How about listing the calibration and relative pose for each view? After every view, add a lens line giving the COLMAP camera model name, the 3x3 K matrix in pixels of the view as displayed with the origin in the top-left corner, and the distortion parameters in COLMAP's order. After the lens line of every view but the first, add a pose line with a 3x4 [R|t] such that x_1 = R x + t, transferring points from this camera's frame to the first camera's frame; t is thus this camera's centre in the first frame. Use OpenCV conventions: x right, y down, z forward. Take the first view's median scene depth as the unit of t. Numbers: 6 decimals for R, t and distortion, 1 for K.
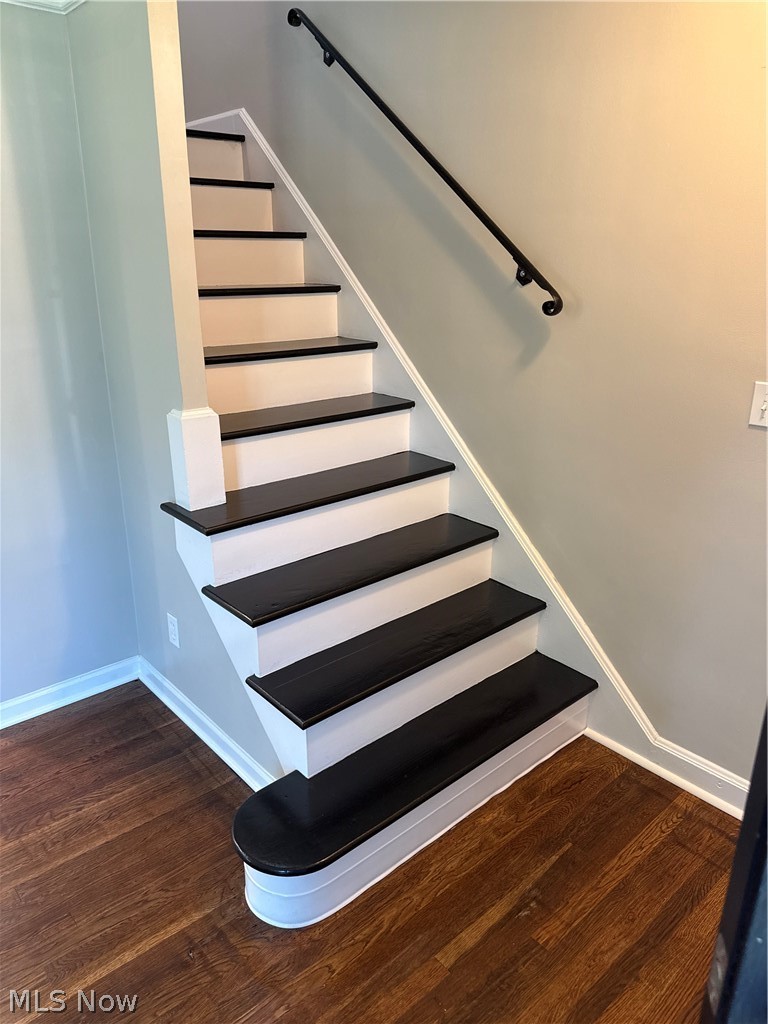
lens RADIAL K [[718.8, 0, 384.0], [0, 718.8, 512.0], [0, 0, 1]] dist [0.001700, -0.005592]
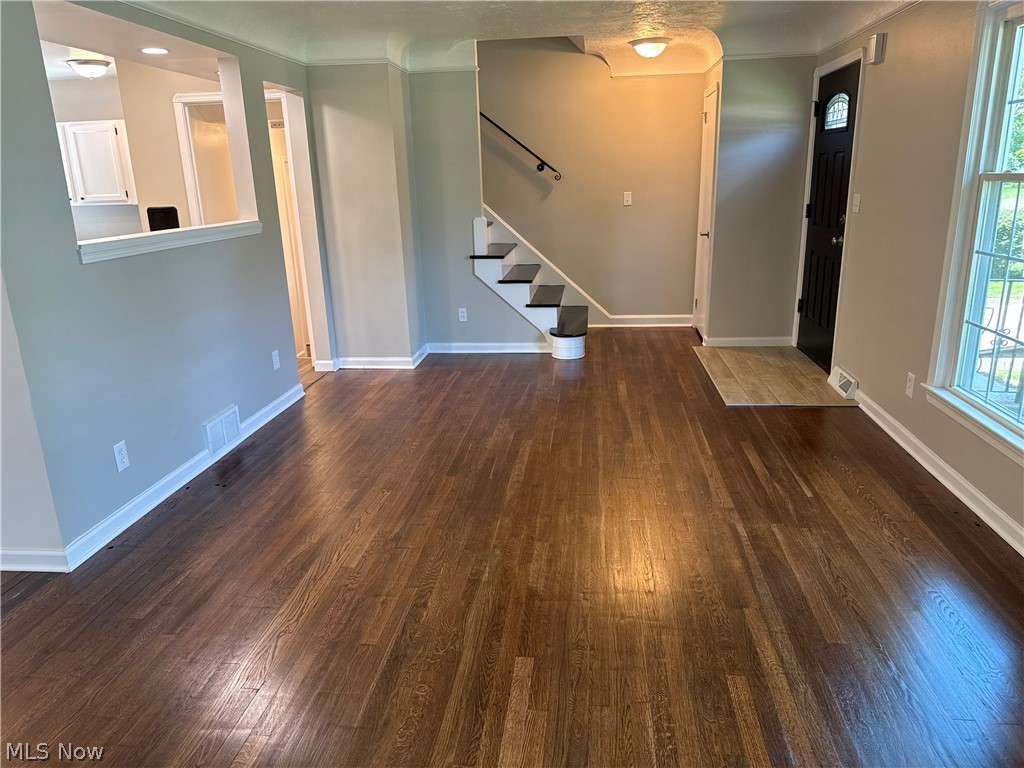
lens RADIAL K [[718.5, 0, 504.4], [0, 718.5, 384.2], [0, 0, 1]] dist [0.033192, -0.005173]
pose [[0.750274, -0.209689, 0.626993, -1.948252], [0.258374, 0.965945, 0.013871, 0.437398], [-0.608549, 0.151592, 0.778902, -1.039597]]
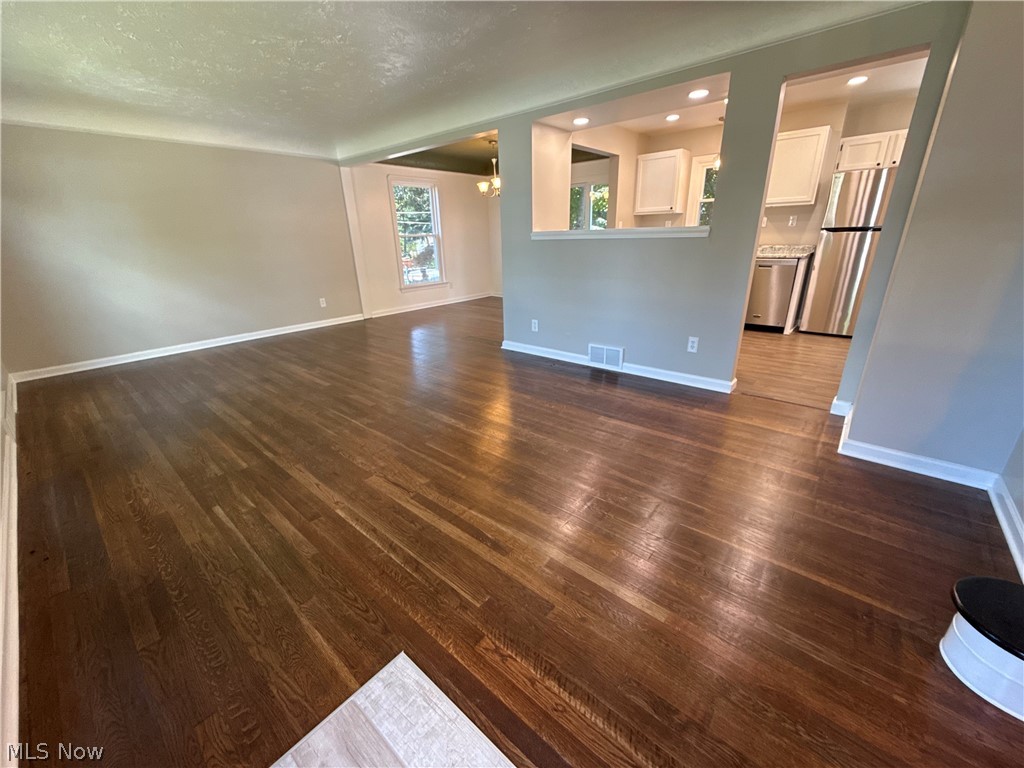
lens RADIAL K [[405.6, 0, 517.8], [0, 405.6, 382.1], [0, 0, 1]] dist [0.001361, -0.000189]
pose [[0.142752, 0.330865, -0.932818, 0.150816], [-0.307259, 0.910721, 0.276006, 0.146479], [0.940858, 0.247216, 0.231669, 0.070062]]
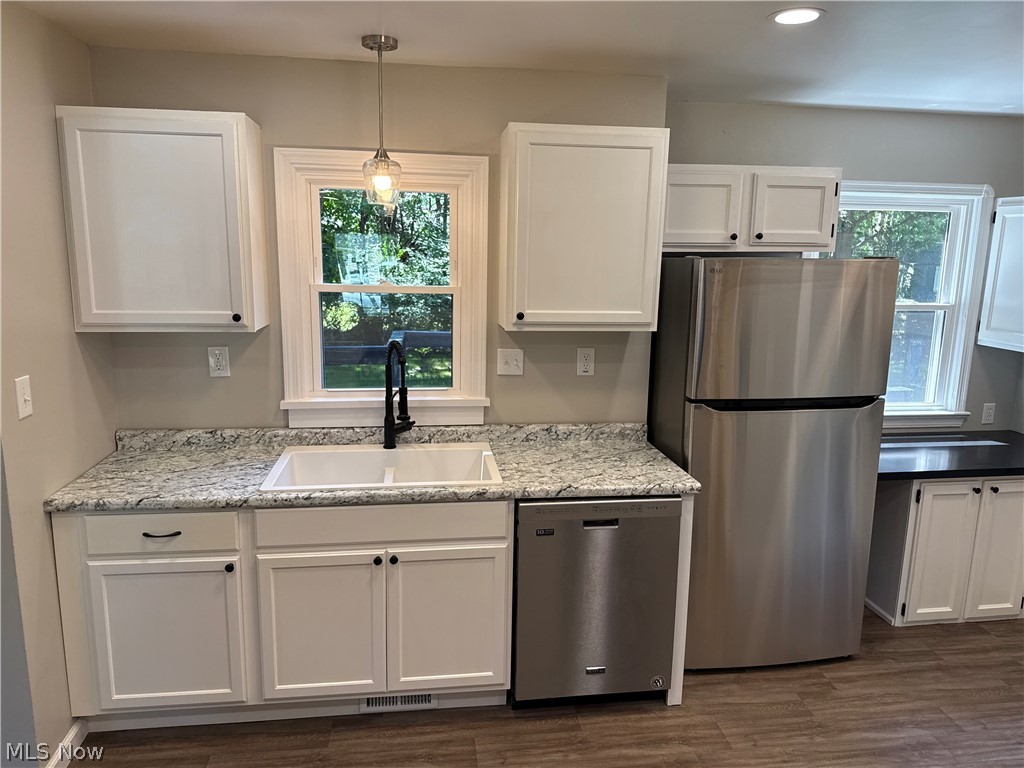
lens RADIAL K [[718.8, 0, 518.7], [0, 718.8, 383.9], [0, 0, 1]] dist [0.001700, -0.005592]
pose [[0.833965, 0.109521, -0.540840, -1.332261], [-0.199802, 0.973534, -0.110950, -0.276113], [0.514375, 0.200589, 0.833776, 0.541403]]
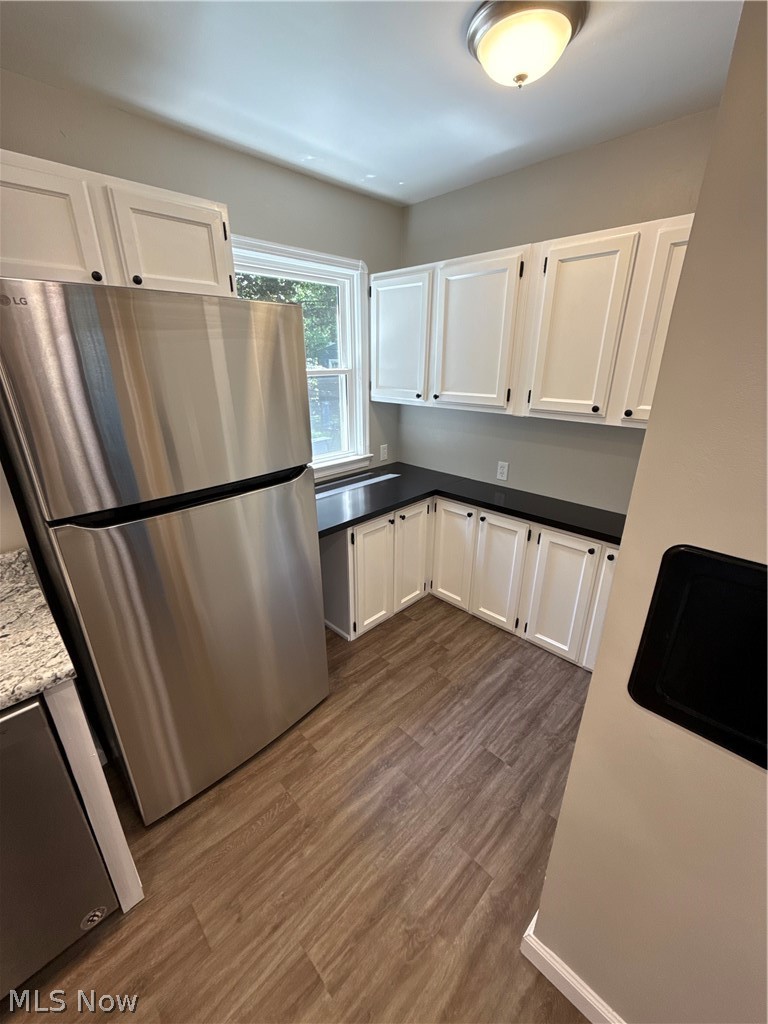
lens RADIAL K [[405.7, 0, 384.0], [0, 405.7, 512.0], [0, 0, 1]] dist [-0.002714, -0.000466]
pose [[0.997824, -0.028492, 0.059468, -1.401467], [0.027663, 0.999509, 0.014717, -0.453784], [-0.059858, -0.013039, 0.998122, 1.268652]]
